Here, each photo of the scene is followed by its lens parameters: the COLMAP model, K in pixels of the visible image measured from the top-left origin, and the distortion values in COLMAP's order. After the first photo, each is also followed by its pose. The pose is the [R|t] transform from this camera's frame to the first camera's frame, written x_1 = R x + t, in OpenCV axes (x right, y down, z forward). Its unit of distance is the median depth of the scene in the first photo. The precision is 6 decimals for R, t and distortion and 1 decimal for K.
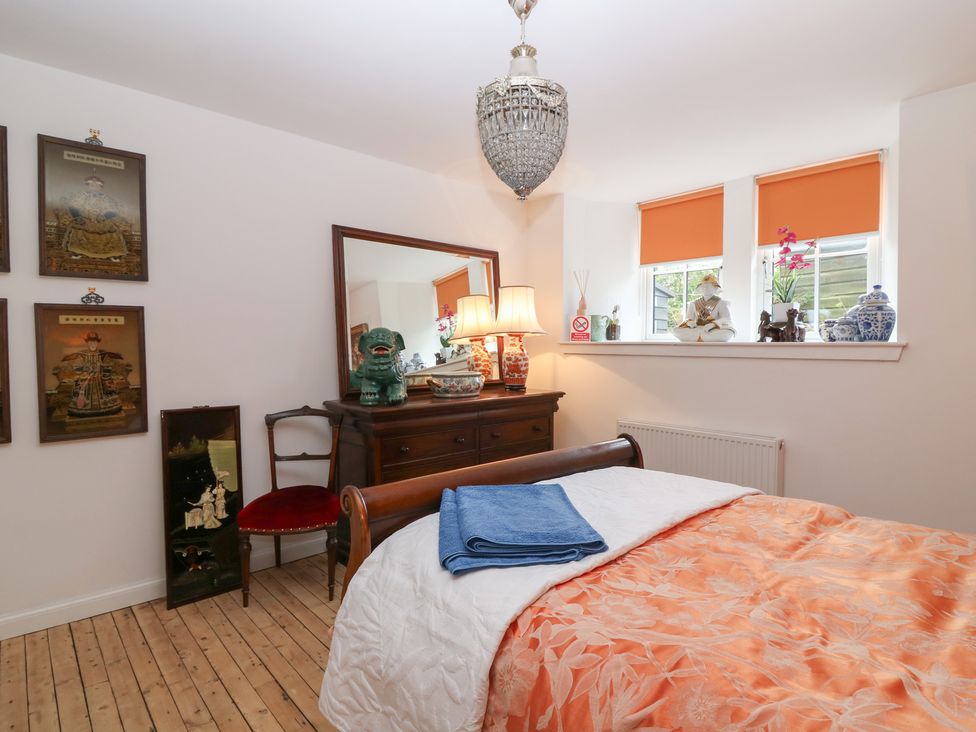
lens RADIAL K [[511.1, 0, 497.7], [0, 511.1, 355.1], [0, 0, 1]] dist [0.000136, -0.011517]
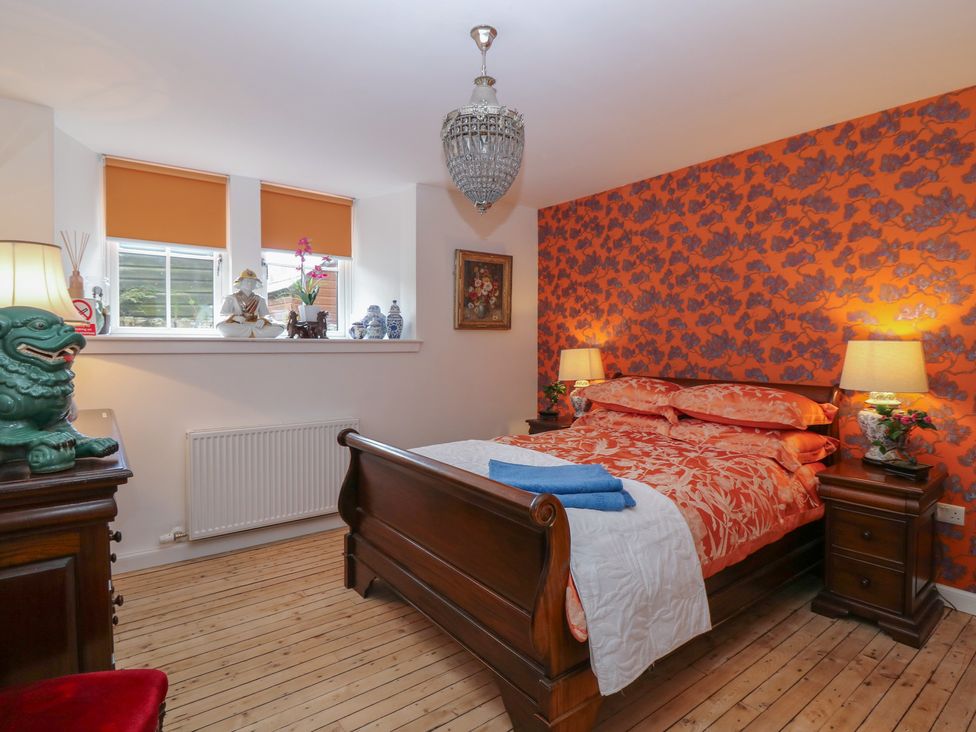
lens RADIAL K [[531.9, 0, 489.9], [0, 531.9, 351.1], [0, 0, 1]] dist [-0.004007, -0.002348]
pose [[0.100055, -0.019391, 0.994793, -0.582188], [0.016799, 0.999700, 0.017797, -0.011792], [-0.994840, 0.014931, 0.100351, 0.457293]]
